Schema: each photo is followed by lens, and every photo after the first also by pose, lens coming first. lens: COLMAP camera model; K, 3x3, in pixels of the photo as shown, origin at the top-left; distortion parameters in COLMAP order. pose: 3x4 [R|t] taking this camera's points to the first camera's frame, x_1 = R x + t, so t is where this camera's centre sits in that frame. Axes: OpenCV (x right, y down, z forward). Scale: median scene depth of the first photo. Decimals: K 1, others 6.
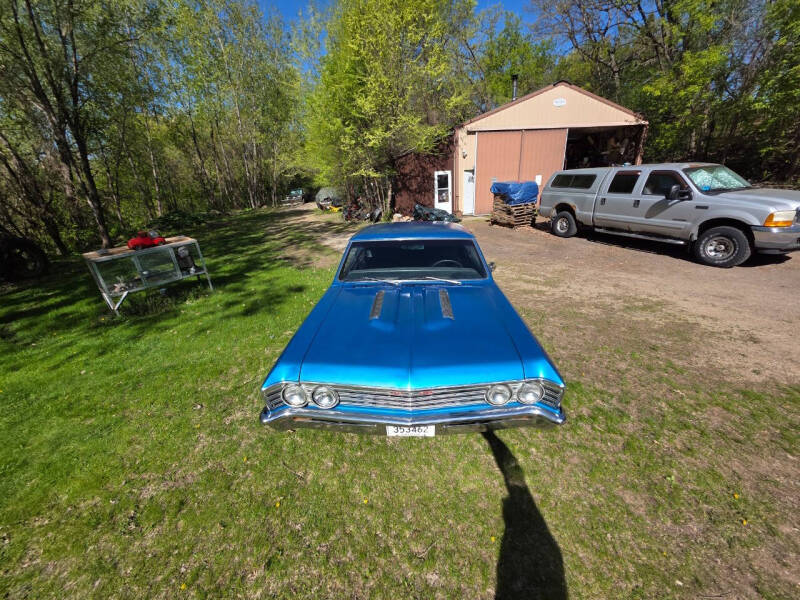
lens RADIAL K [[318.0, 0, 404.5], [0, 318.0, 297.0], [0, 0, 1]] dist [0.003871, -0.000012]
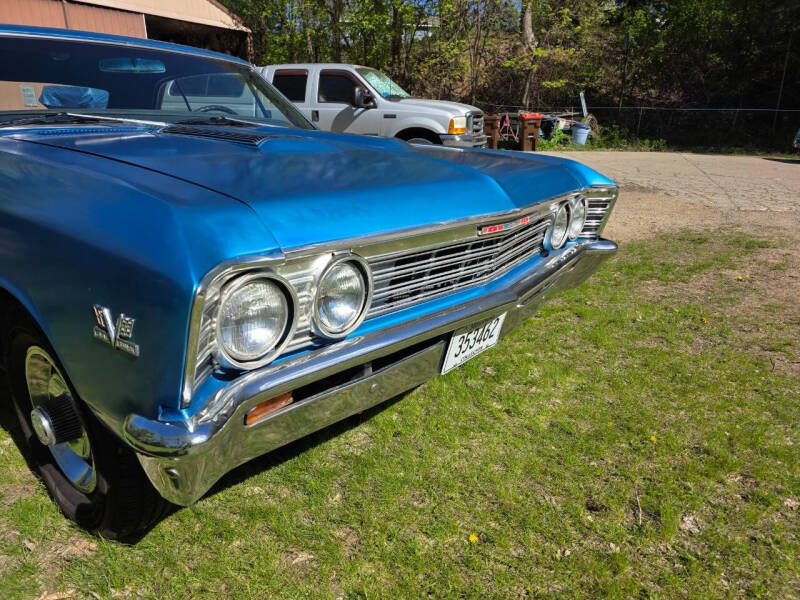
lens RADIAL K [[535.4, 0, 404.6], [0, 535.4, 302.0], [0, 0, 1]] dist [0.067516, -0.071454]
pose [[0.603481, -0.210881, 0.768986, -0.086471], [0.251978, 0.965411, 0.067001, 0.040764], [-0.756517, 0.153334, 0.635745, 0.082278]]
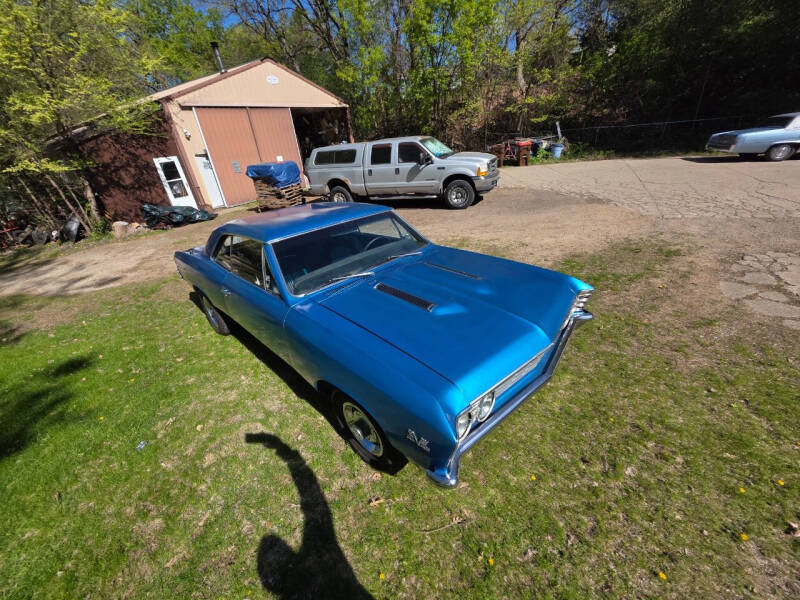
lens RADIAL K [[318.0, 0, 404.5], [0, 318.0, 297.0], [0, 0, 1]] dist [0.003871, -0.000012]
pose [[0.676093, -0.347091, 0.649943, -0.112756], [0.319844, 0.932906, 0.165490, -0.019941], [-0.663775, 0.095993, 0.741746, 0.068763]]
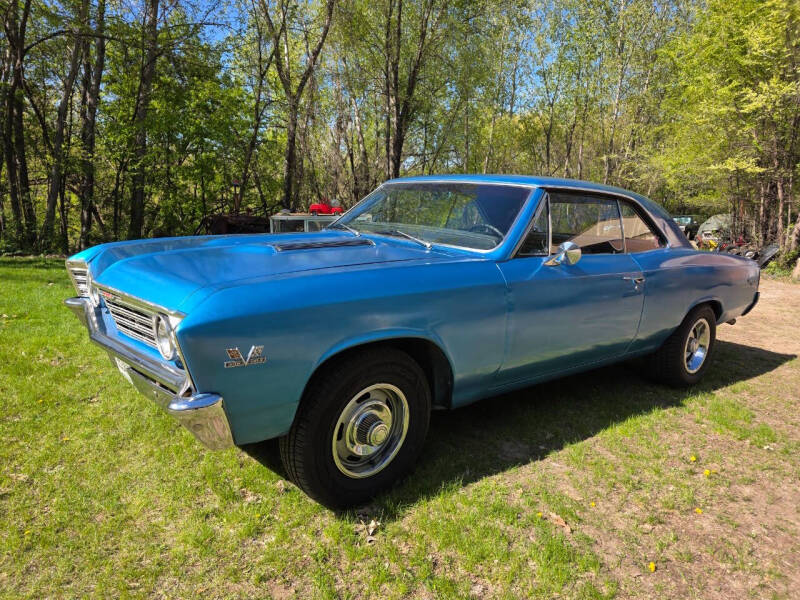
lens RADIAL K [[534.0, 0, 400.9], [0, 534.0, 296.6], [0, 0, 1]] dist [0.057705, -0.048294]
pose [[0.658934, 0.193095, -0.726994, 0.171006], [-0.325703, 0.944431, -0.044363, 0.019670], [0.678030, 0.266017, 0.685209, 0.080923]]
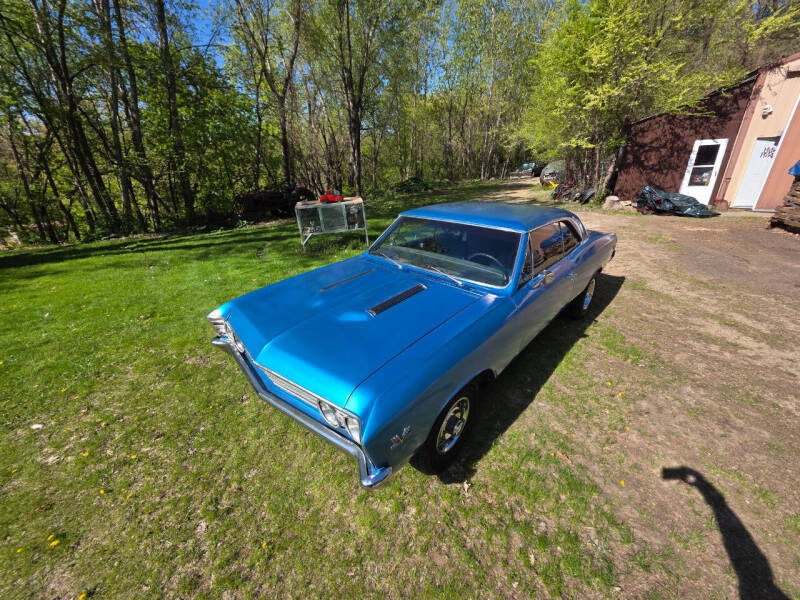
lens RADIAL K [[318.0, 0, 404.5], [0, 318.0, 297.0], [0, 0, 1]] dist [0.003871, -0.000012]
pose [[0.763720, 0.277031, -0.583082, 0.114082], [-0.232521, 0.960661, 0.151869, -0.021006], [0.602217, 0.019594, 0.798092, 0.059950]]
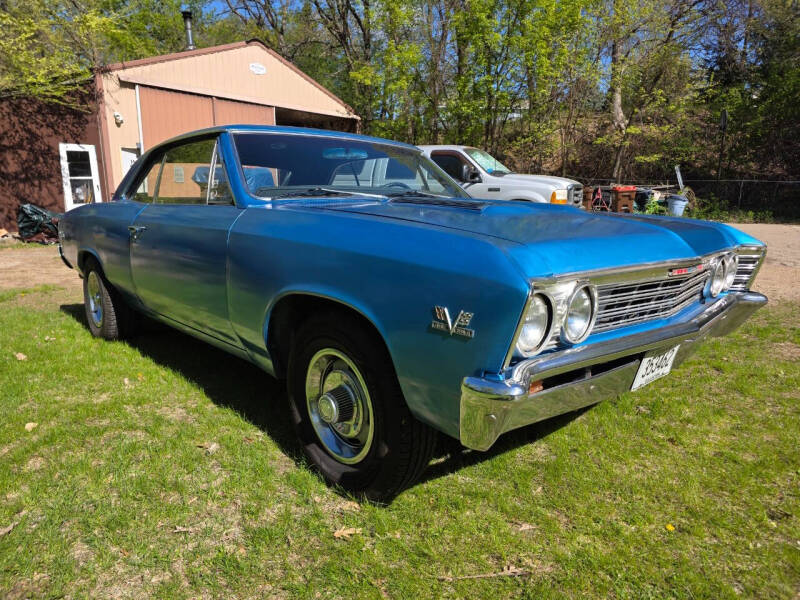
lens RADIAL K [[532.6, 0, 399.9], [0, 532.6, 288.1], [0, 0, 1]] dist [0.066193, -0.061229]
pose [[0.720911, -0.076749, 0.688765, -0.128524], [0.212760, 0.970365, -0.114562, 0.042599], [-0.659561, 0.229131, 0.715876, 0.084739]]
